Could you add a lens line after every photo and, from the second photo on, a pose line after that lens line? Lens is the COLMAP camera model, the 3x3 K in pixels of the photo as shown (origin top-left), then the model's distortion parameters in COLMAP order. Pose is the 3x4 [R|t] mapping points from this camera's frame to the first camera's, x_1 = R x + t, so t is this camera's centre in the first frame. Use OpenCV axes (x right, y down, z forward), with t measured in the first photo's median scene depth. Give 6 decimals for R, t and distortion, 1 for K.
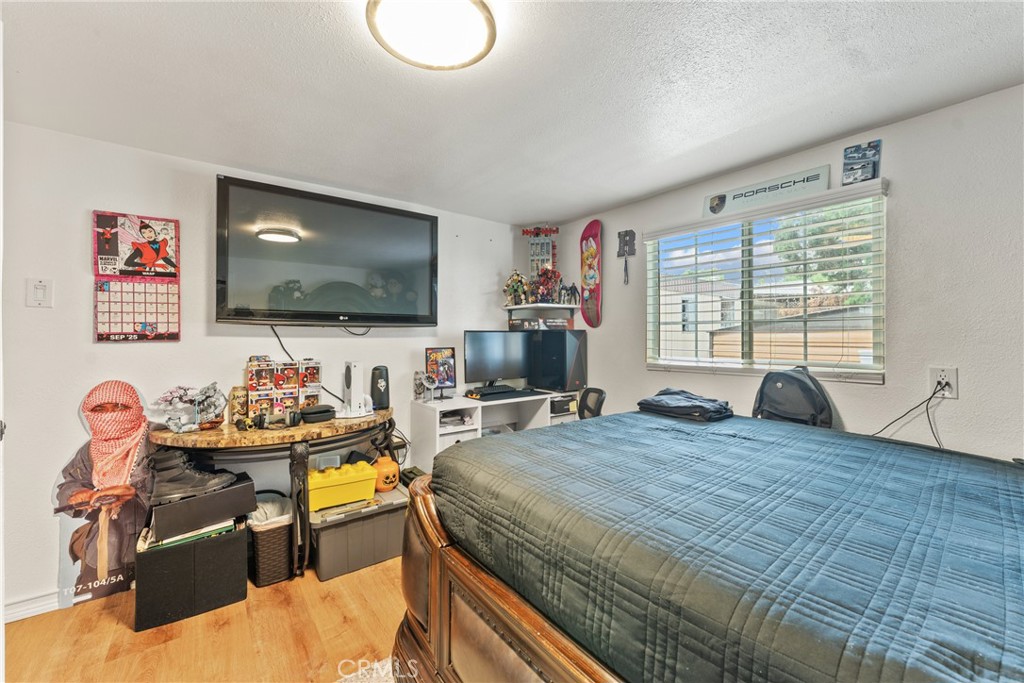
lens RADIAL K [[410.4, 0, 513.6], [0, 410.4, 334.5], [0, 0, 1]] dist [0.000306, 0.000068]
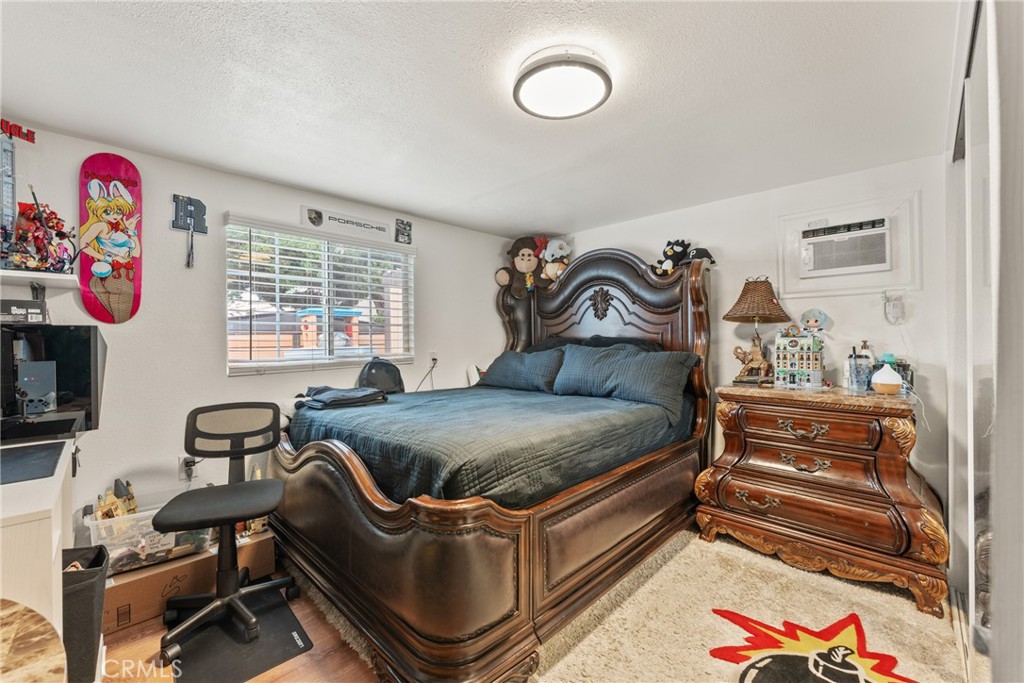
lens RADIAL K [[410.4, 0, 512.6], [0, 410.4, 339.4], [0, 0, 1]] dist [0.000306, 0.000068]
pose [[-0.135806, -0.002924, 0.990731, -0.626362], [0.004559, 0.999983, 0.003576, 0.010873], [-0.990725, 0.005003, -0.135790, 0.571148]]
